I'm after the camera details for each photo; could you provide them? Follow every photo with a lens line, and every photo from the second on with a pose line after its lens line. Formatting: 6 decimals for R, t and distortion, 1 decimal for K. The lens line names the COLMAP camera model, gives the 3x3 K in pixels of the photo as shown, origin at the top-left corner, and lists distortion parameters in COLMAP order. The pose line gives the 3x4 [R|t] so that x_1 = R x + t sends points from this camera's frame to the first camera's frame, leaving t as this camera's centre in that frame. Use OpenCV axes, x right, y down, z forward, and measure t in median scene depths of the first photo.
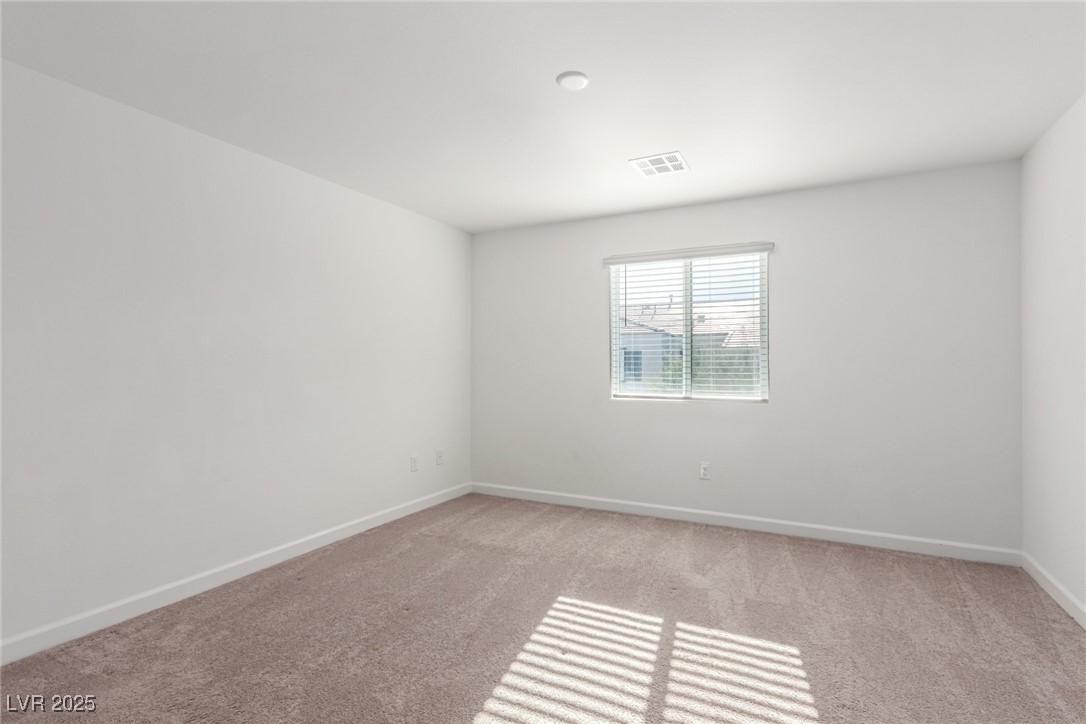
lens RADIAL K [[501.4, 0, 575.2], [0, 501.4, 356.7], [0, 0, 1]] dist [0.000842, 0.000138]
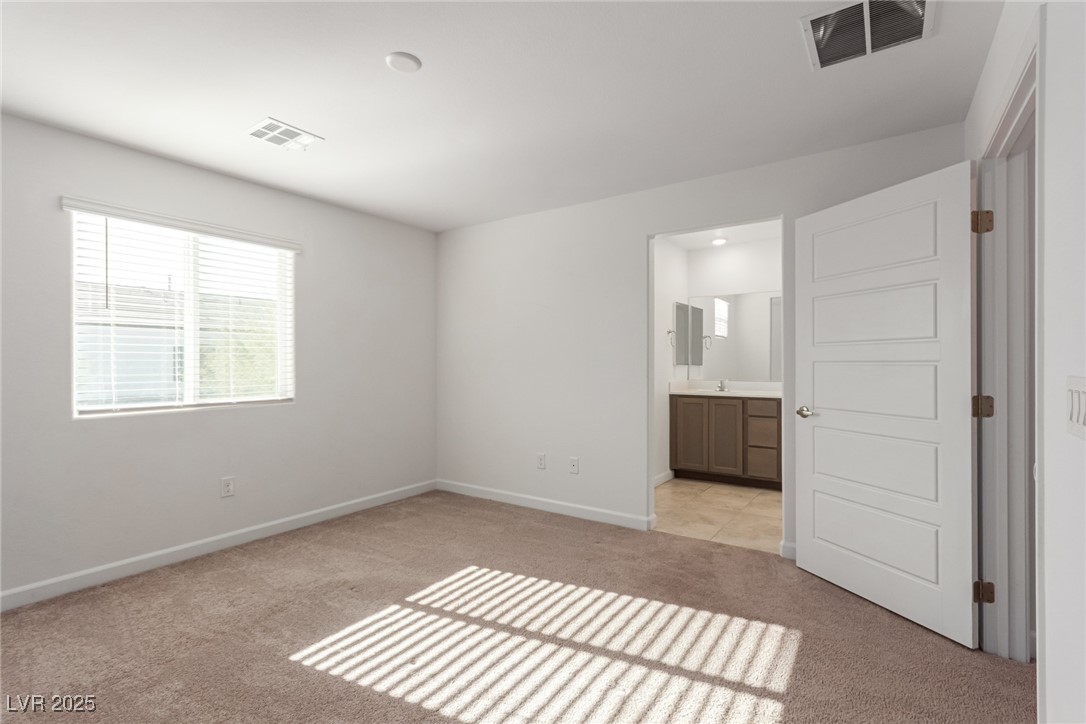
lens RADIAL K [[511.7, 0, 535.8], [0, 511.7, 357.6], [0, 0, 1]] dist [0.000694, -0.000145]
pose [[0.164478, 0.005022, 0.986368, -0.679040], [-0.007813, 0.999962, -0.003789, 0.006282], [-0.986350, -0.007083, 0.164511, 0.436019]]
